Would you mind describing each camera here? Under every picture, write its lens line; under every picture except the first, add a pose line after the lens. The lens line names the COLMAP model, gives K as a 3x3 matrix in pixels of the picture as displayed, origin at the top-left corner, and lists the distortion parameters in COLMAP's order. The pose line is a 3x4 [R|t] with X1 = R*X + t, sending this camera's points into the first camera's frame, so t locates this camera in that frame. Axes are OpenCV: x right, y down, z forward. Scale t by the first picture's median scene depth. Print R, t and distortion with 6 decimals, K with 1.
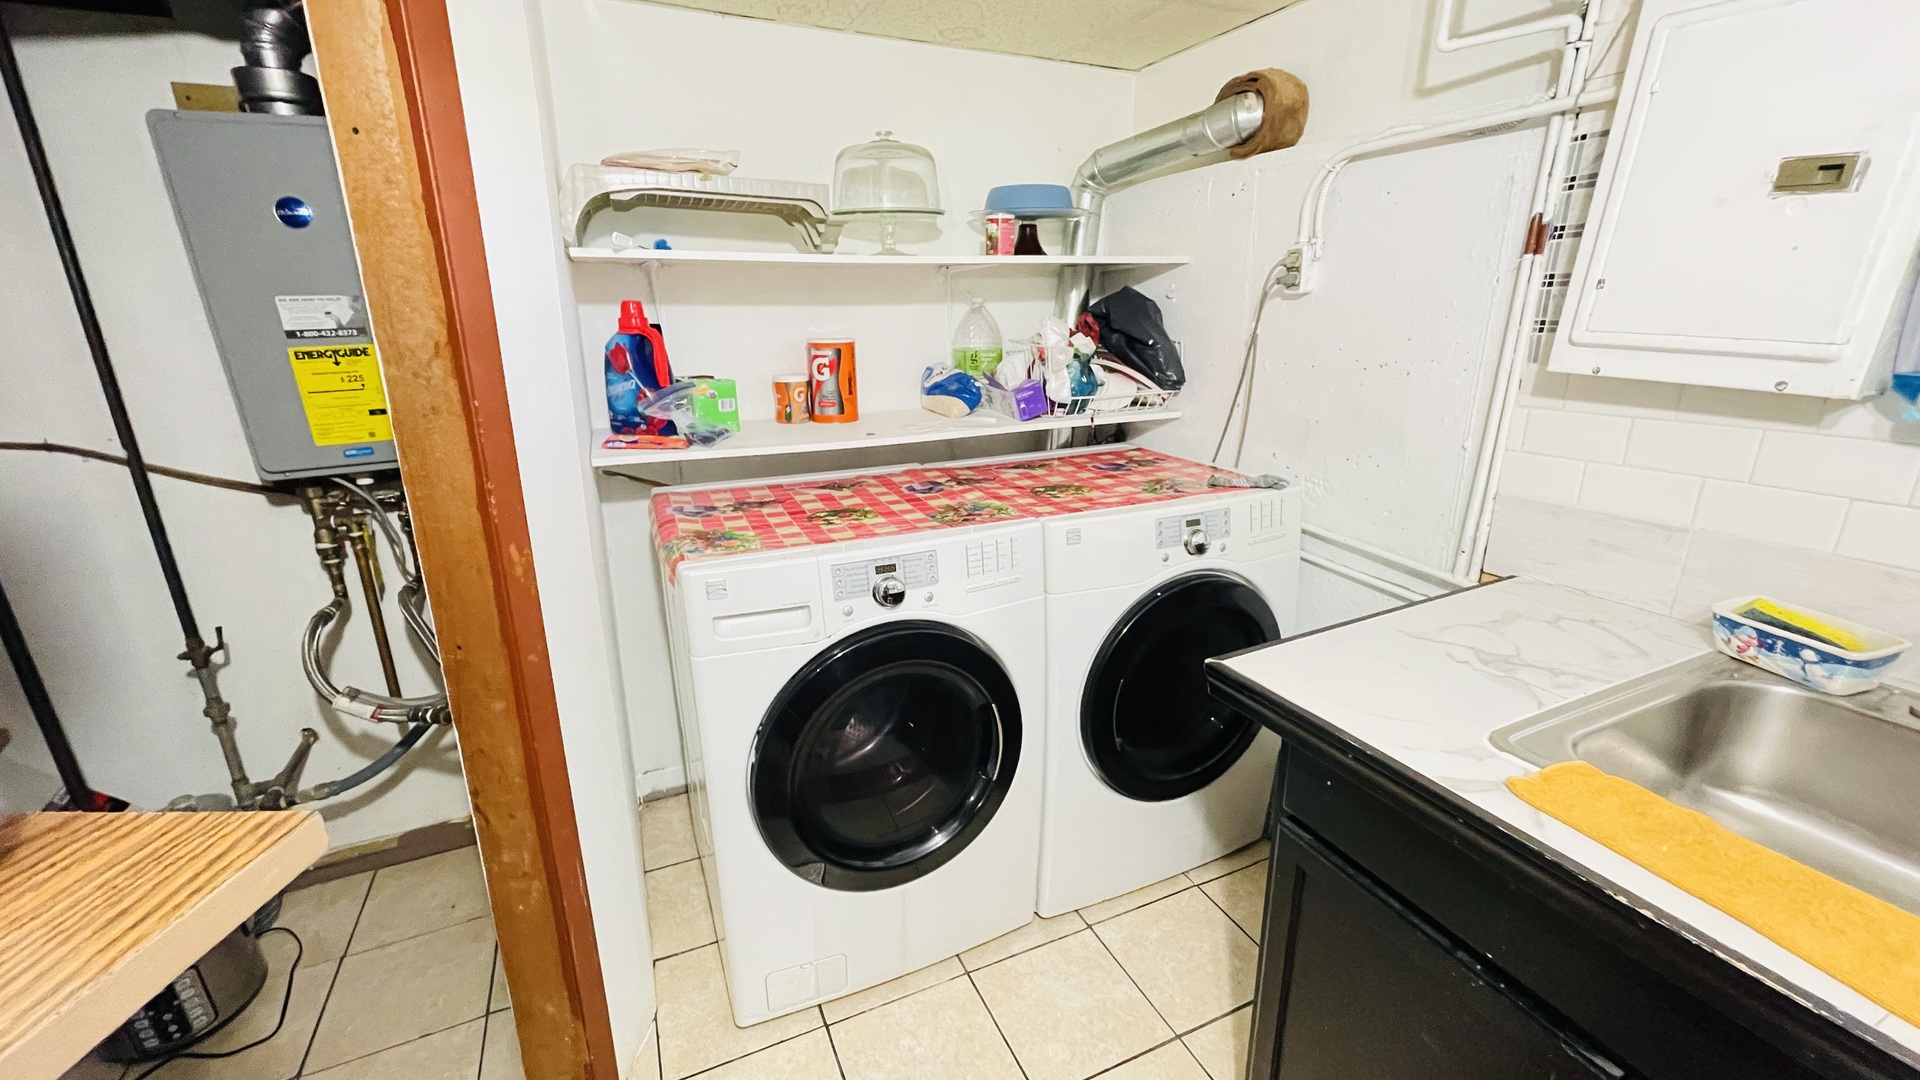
lens RADIAL K [[769.5, 0, 953.6], [0, 769.5, 541.4], [0, 0, 1]] dist [0.004769, 0.000169]
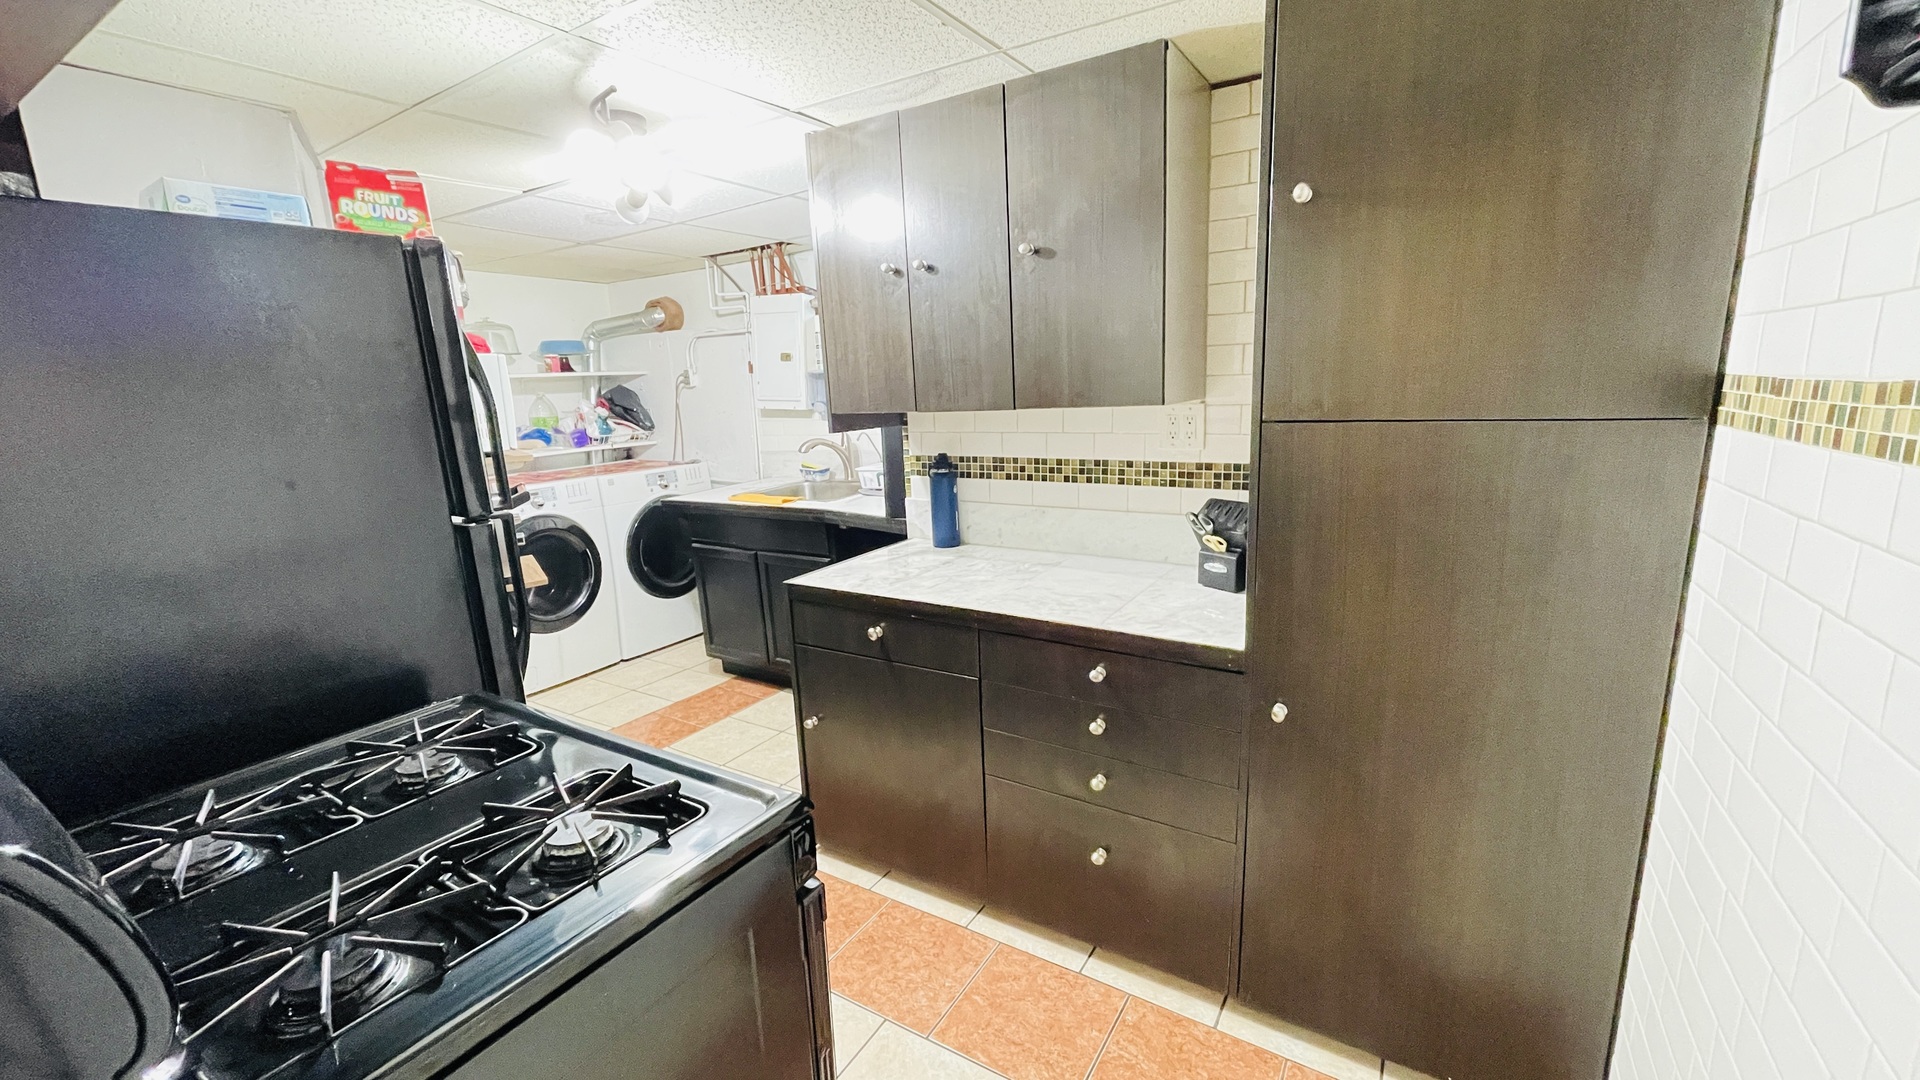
lens RADIAL K [[769.5, 0, 964.8], [0, 769.5, 546.4], [0, 0, 1]] dist [0.004769, 0.000169]
pose [[0.825887, -0.135313, 0.547358, -0.221598], [0.192491, 0.980117, -0.048146, 0.409496], [-0.529960, 0.145124, 0.835513, -1.273368]]
